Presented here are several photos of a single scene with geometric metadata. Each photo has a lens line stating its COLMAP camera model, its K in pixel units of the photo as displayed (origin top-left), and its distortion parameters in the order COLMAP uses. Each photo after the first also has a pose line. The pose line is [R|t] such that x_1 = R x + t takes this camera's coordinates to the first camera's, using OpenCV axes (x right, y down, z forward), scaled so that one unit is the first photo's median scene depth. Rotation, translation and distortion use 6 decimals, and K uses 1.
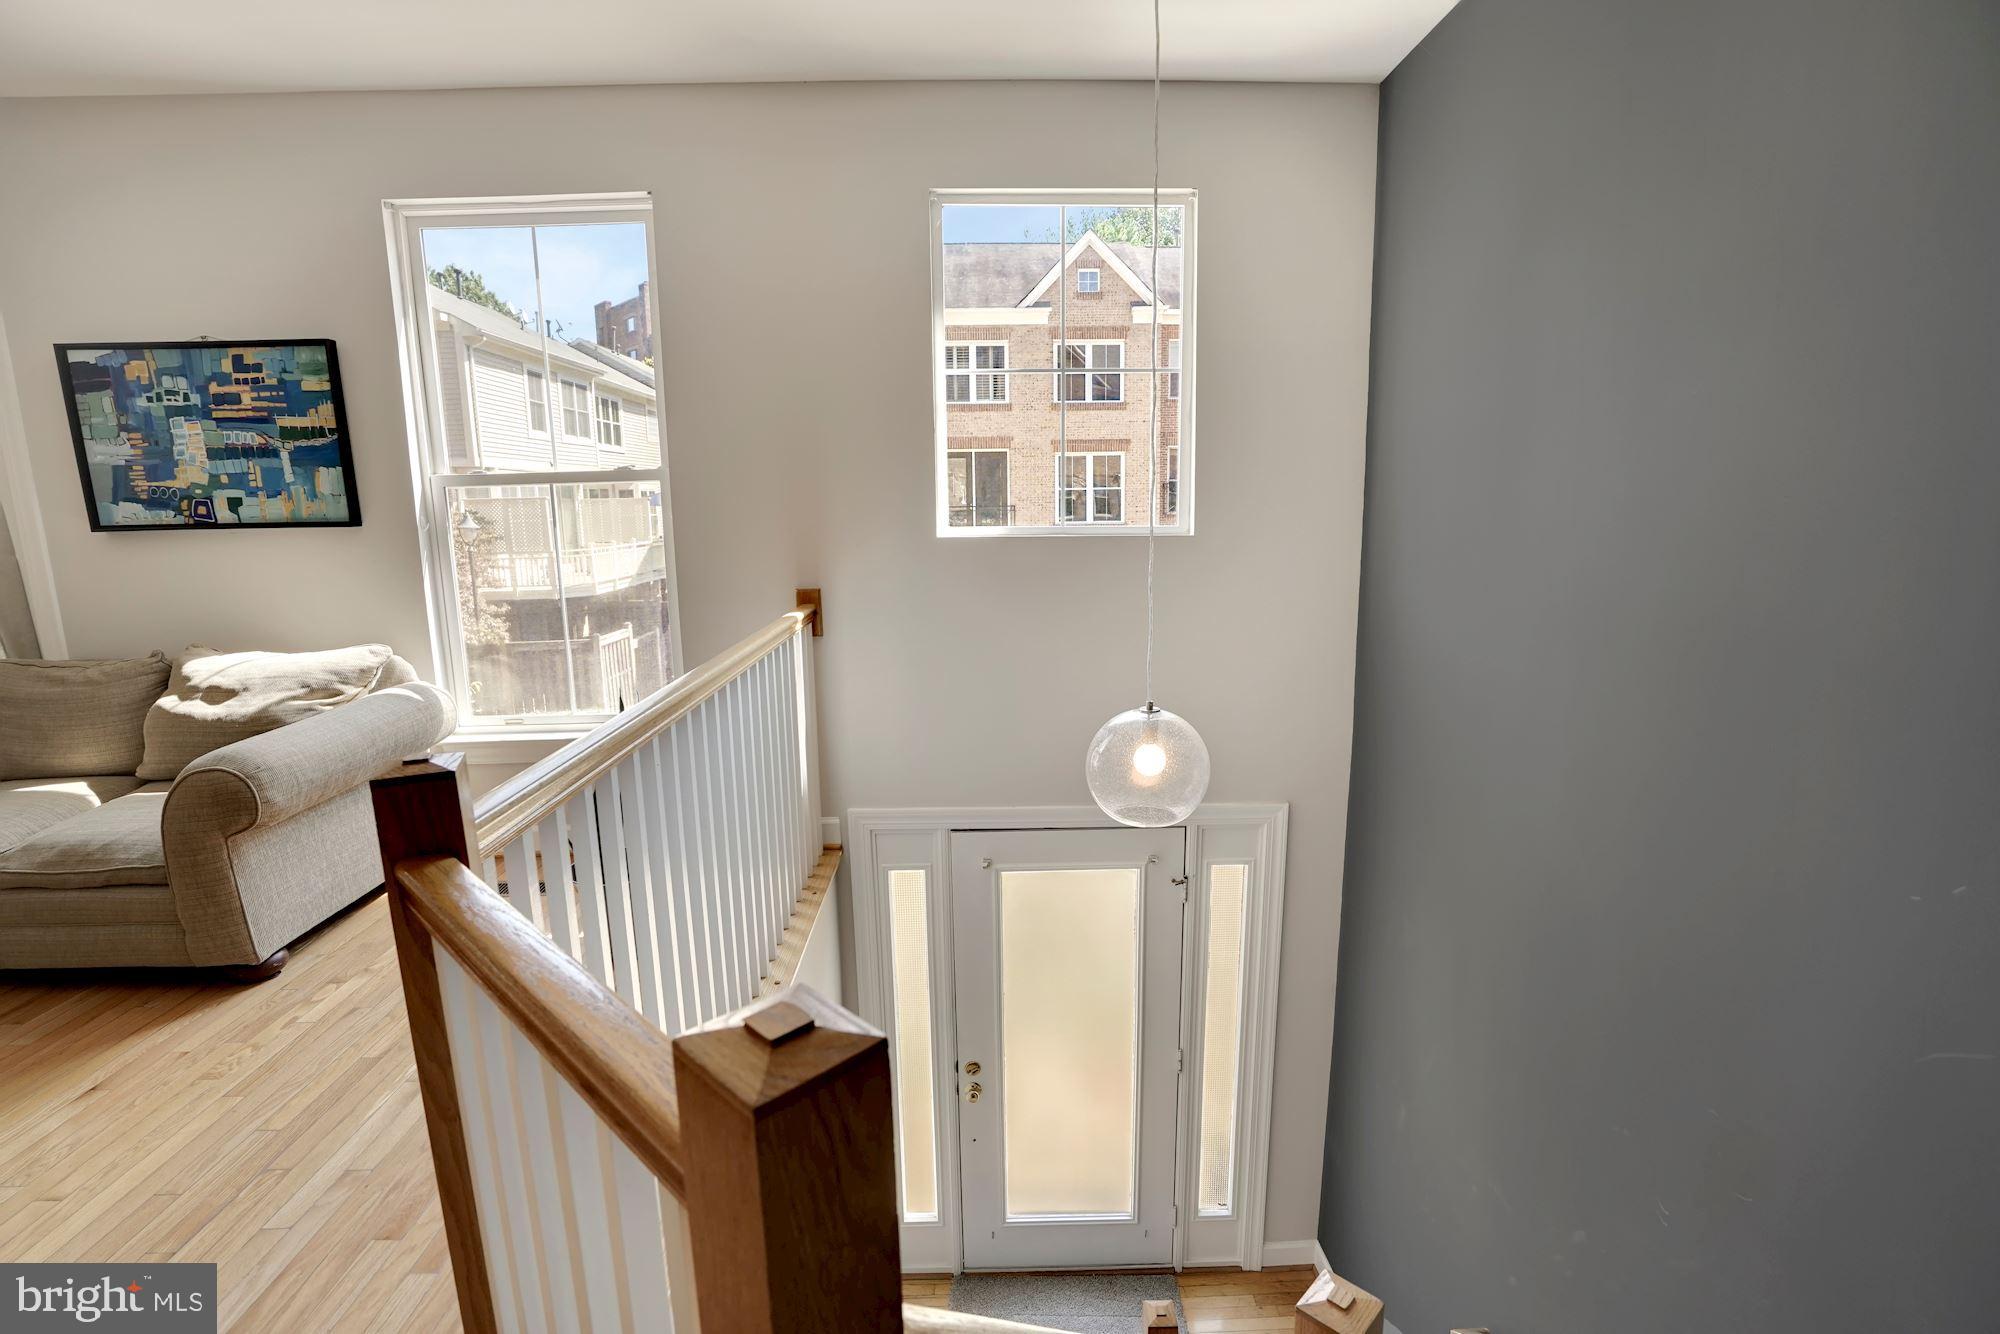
lens RADIAL K [[915.5, 0, 995.5], [0, 915.5, 667.9], [0, 0, 1]] dist [-0.031465, 0.001736]
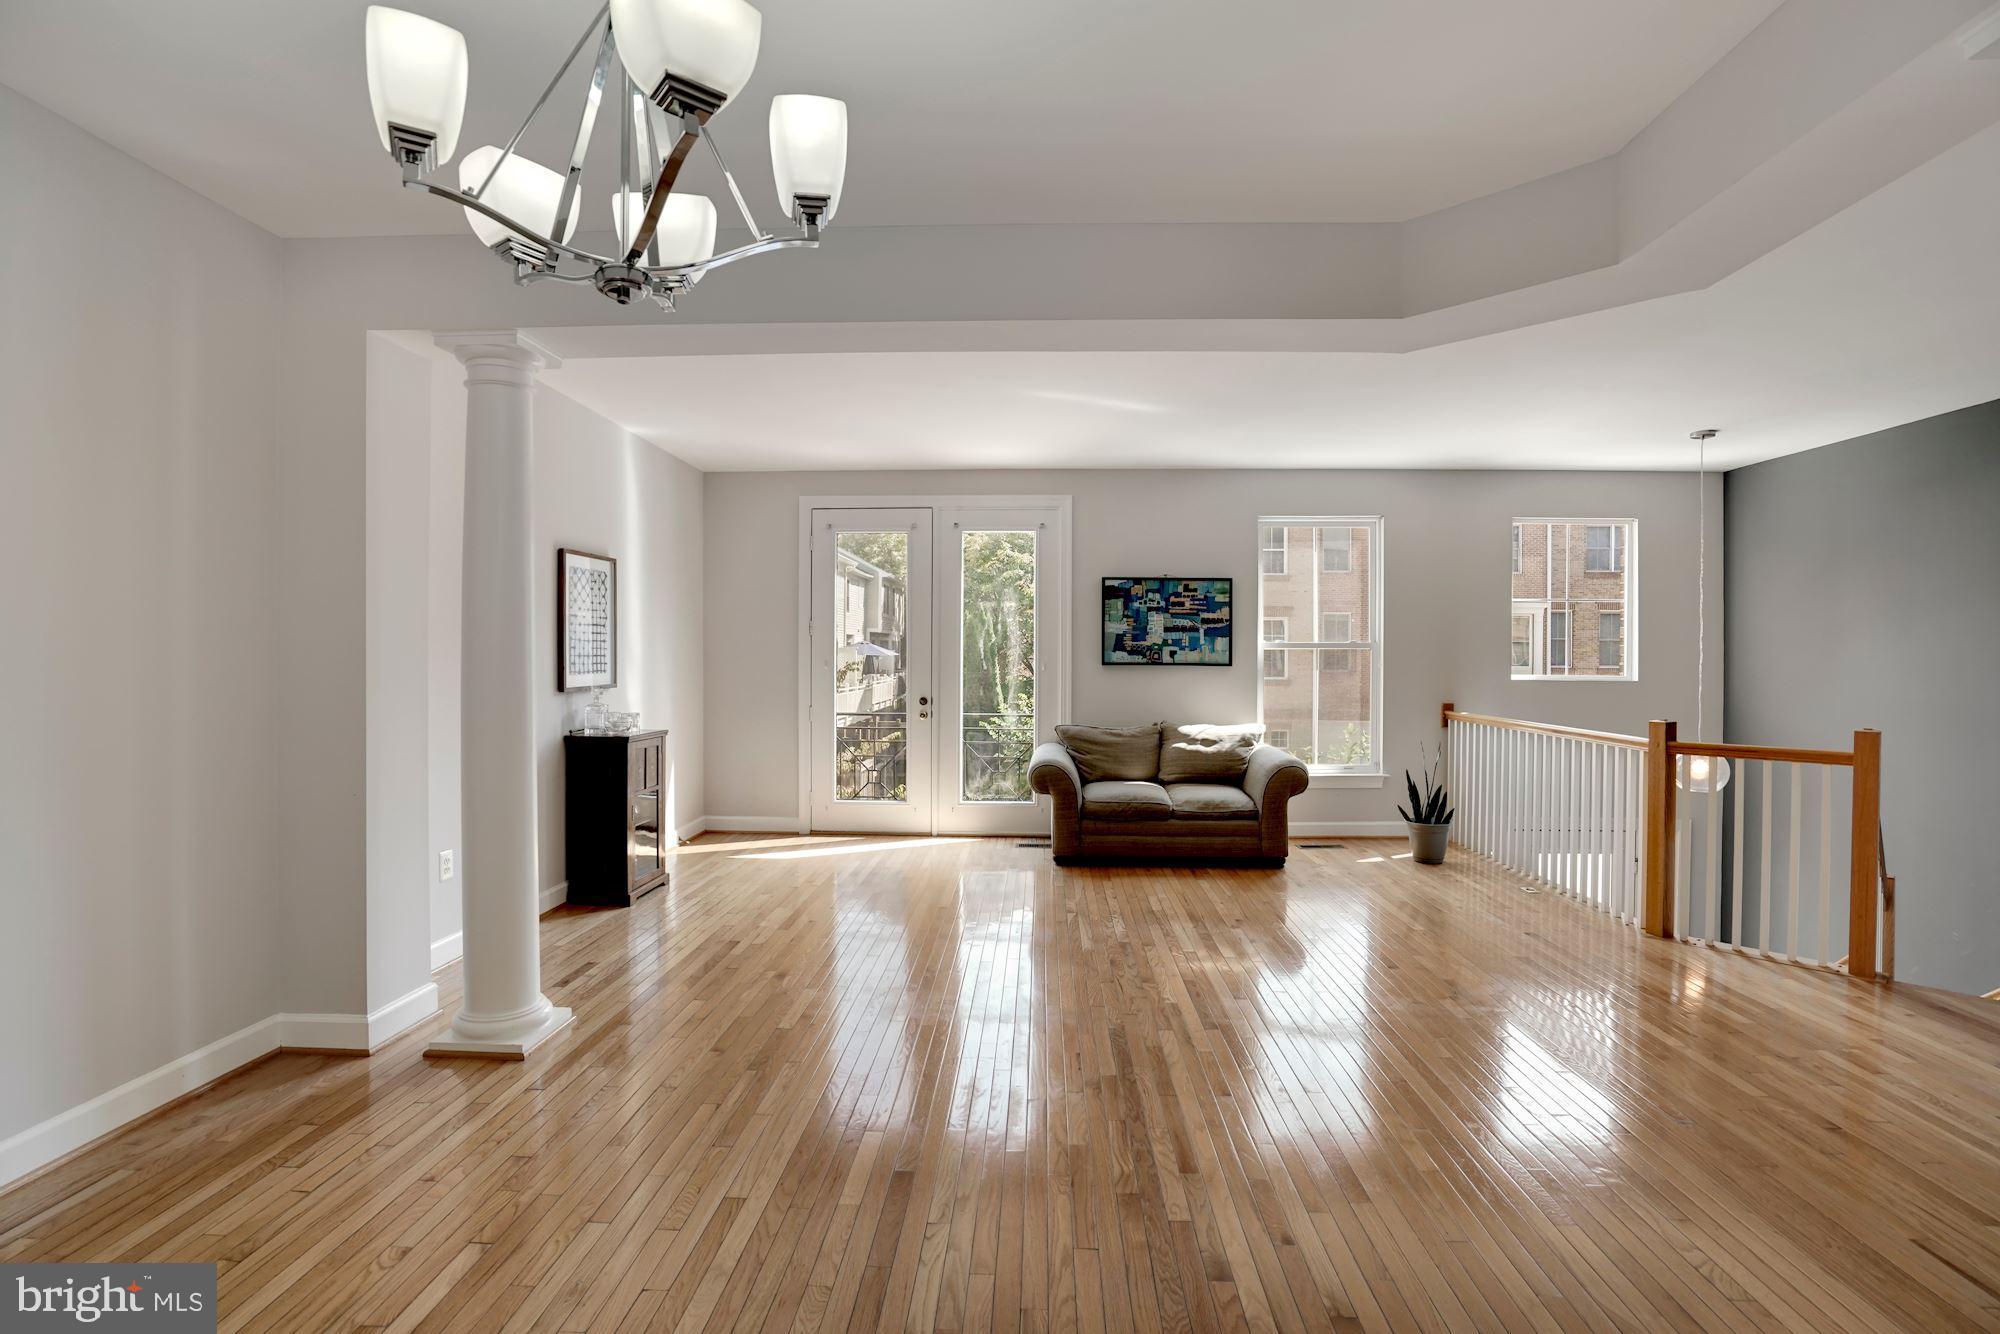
lens RADIAL K [[915.5, 0, 1011.0], [0, 915.5, 661.5], [0, 0, 1]] dist [-0.031465, 0.001736]
pose [[0.997958, 0.016643, -0.061660, -1.109441], [-0.027214, 0.984226, -0.174808, 0.214379], [0.057778, 0.176129, 0.982670, -1.095753]]
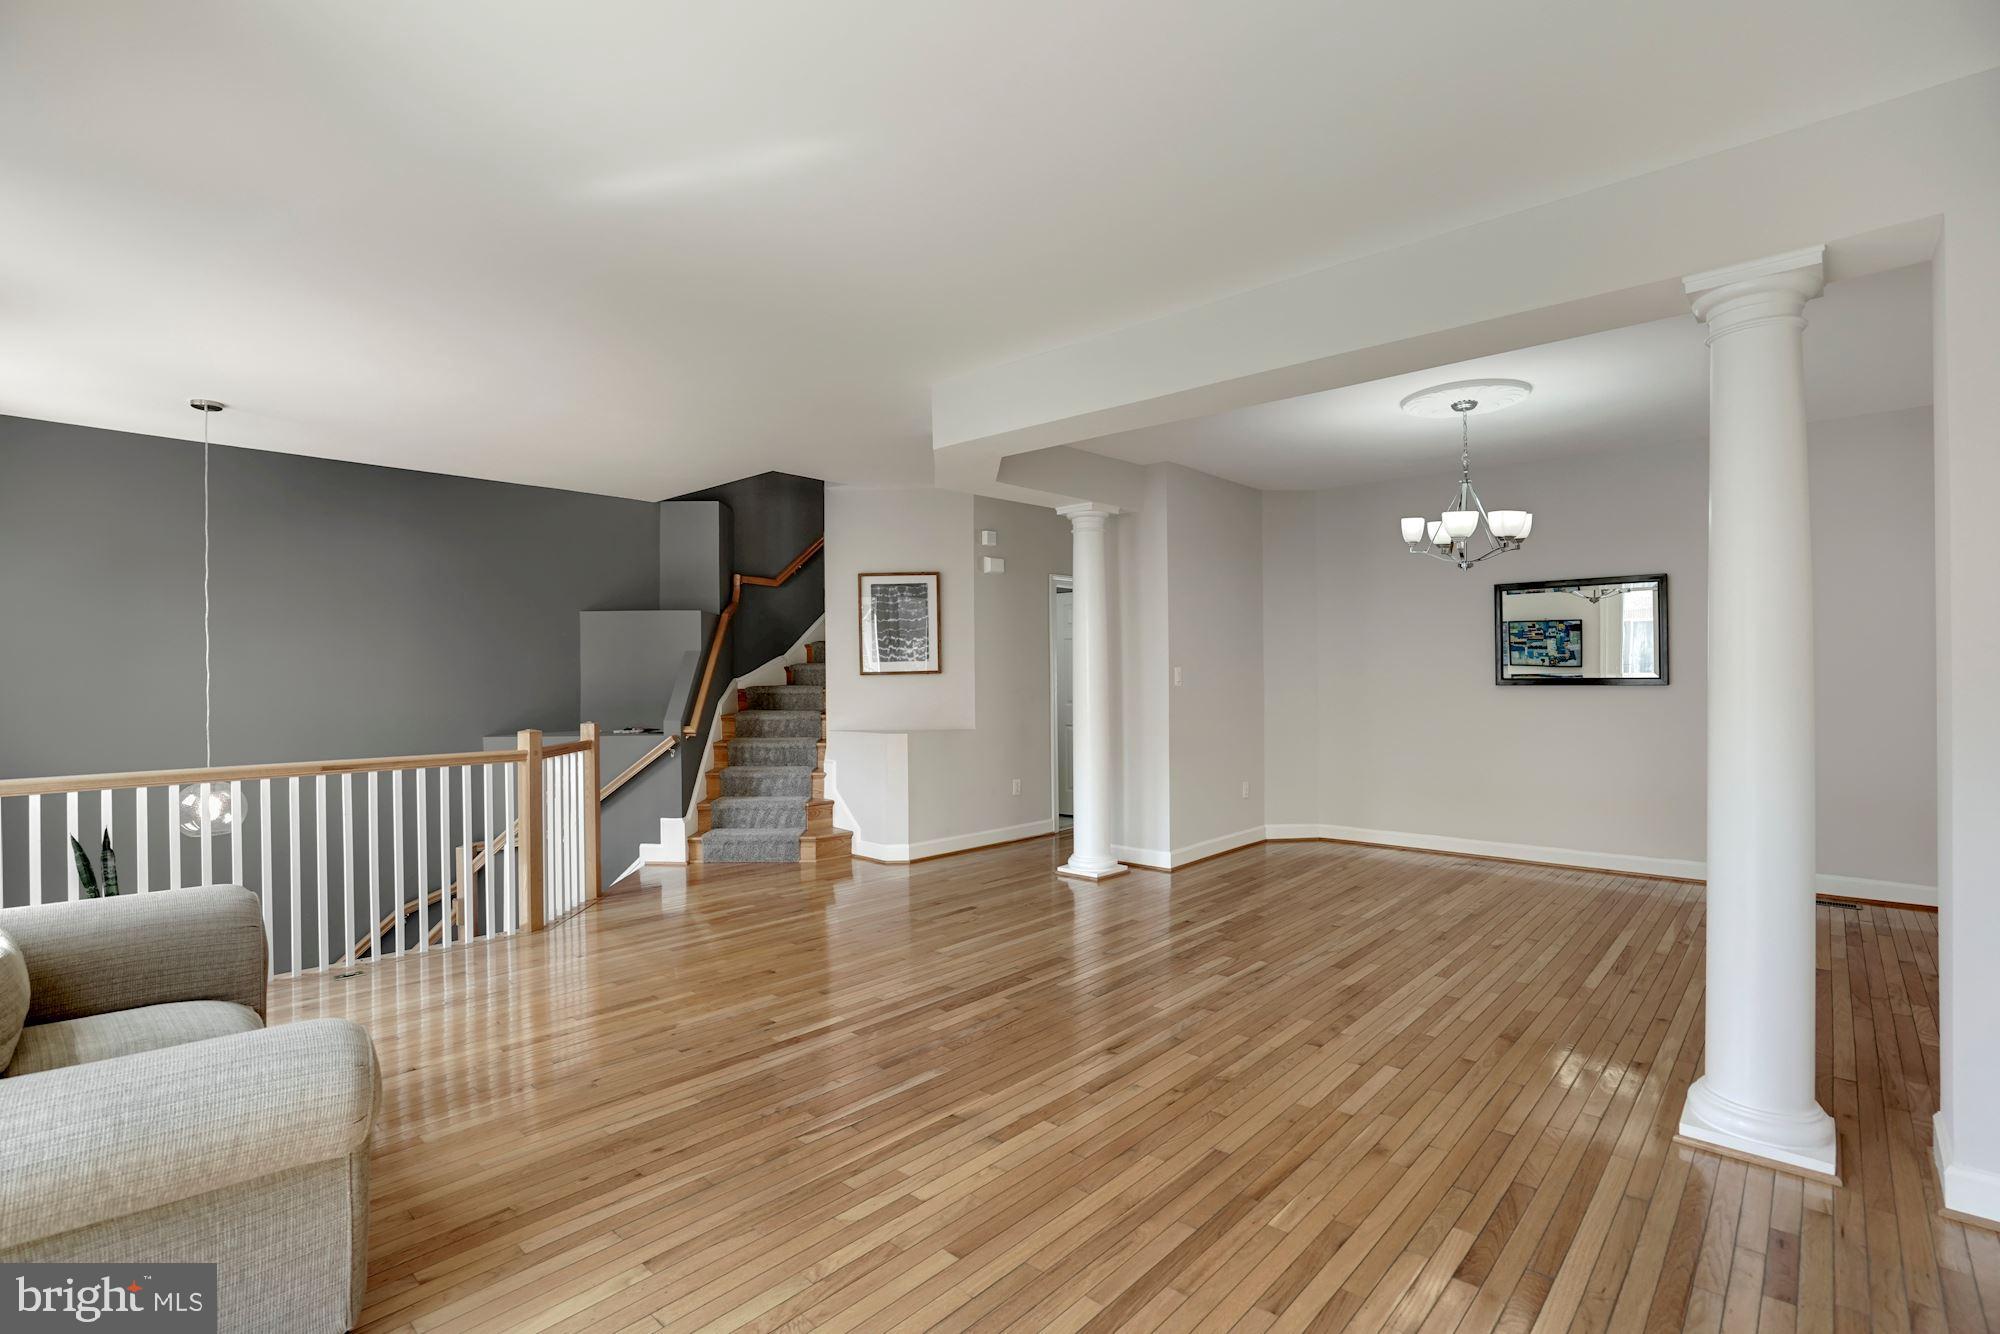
lens RADIAL K [[915.5, 0, 1011.5], [0, 915.5, 671.3], [0, 0, 1]] dist [-0.031465, 0.001736]
pose [[-0.716298, 0.024252, 0.697373, -2.389538], [0.143405, 0.983180, 0.113105, -0.392221], [-0.682900, 0.181024, -0.707727, 2.464033]]
